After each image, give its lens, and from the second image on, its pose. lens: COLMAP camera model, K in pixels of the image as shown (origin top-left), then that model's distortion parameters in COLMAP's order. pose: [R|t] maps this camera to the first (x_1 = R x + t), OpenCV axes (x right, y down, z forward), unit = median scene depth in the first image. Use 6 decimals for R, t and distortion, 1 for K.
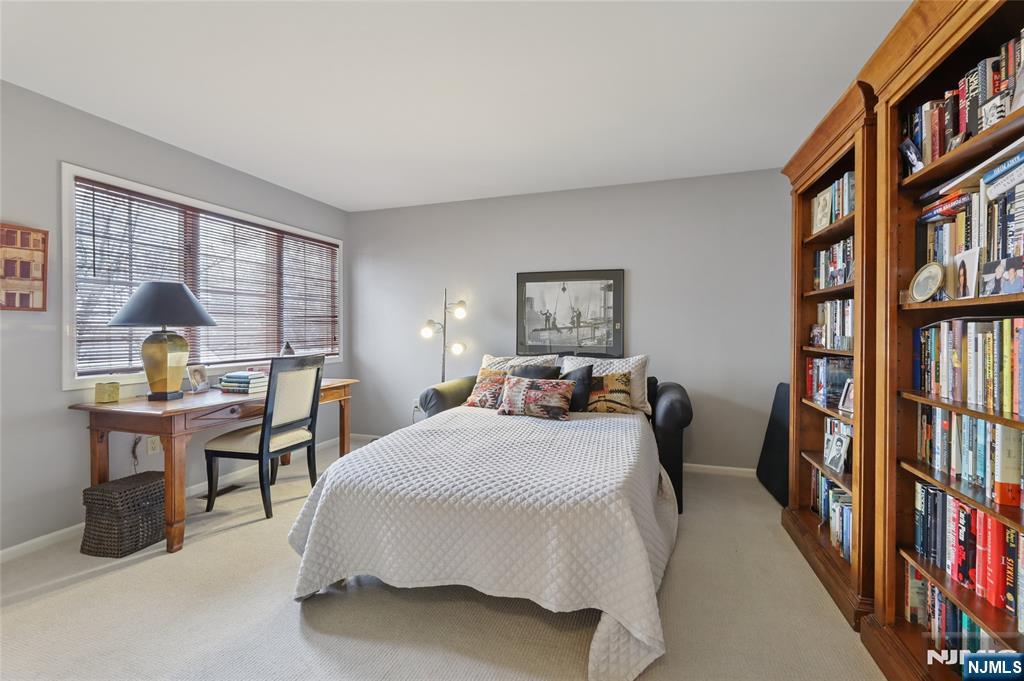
lens RADIAL K [[407.4, 0, 513.0], [0, 407.4, 336.6], [0, 0, 1]] dist [-0.005236, 0.000046]
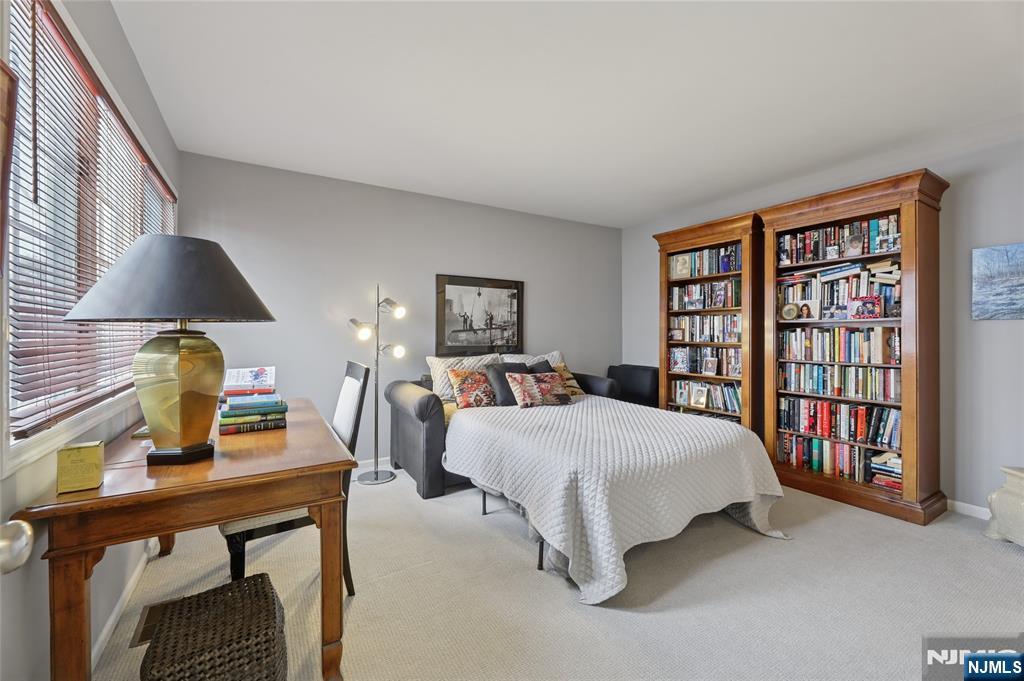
lens RADIAL K [[407.4, 0, 495.9], [0, 407.4, 334.9], [0, 0, 1]] dist [-0.005236, 0.000046]
pose [[0.680469, -0.003717, 0.732767, -0.844712], [0.009901, 0.999942, -0.004123, -0.001770], [-0.732710, 0.010061, 0.680467, 0.290875]]
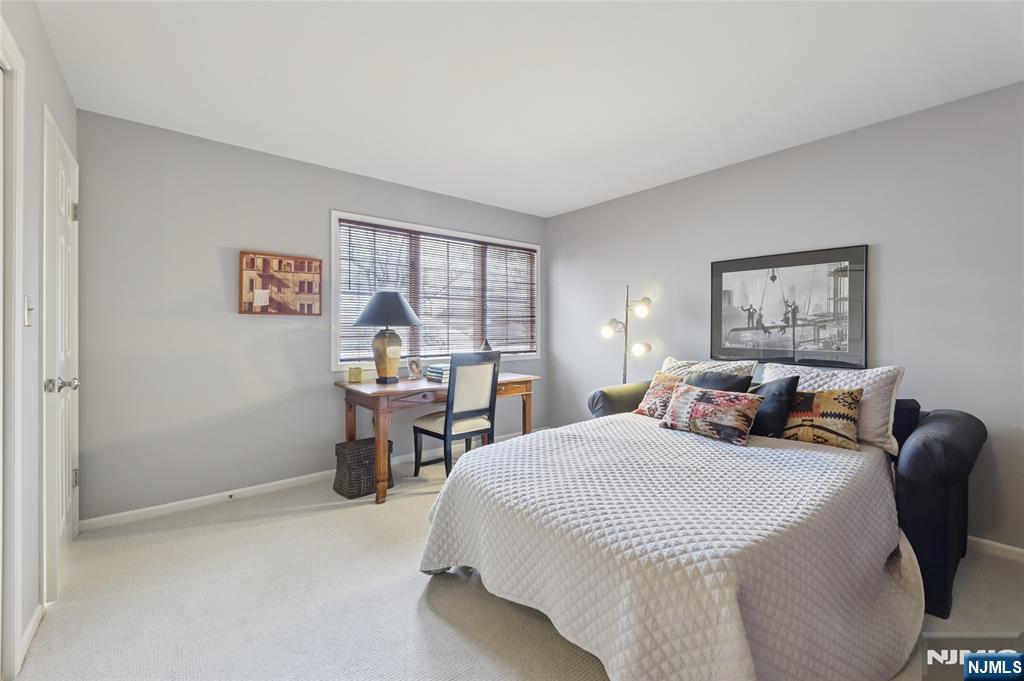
lens RADIAL K [[407.4, 0, 527.5], [0, 407.4, 332.2], [0, 0, 1]] dist [-0.005236, 0.000046]
pose [[0.857306, 0.006030, -0.514771, 0.159859], [-0.009977, 0.999938, -0.004901, -0.003256], [0.514710, 0.009338, 0.857314, 0.106648]]
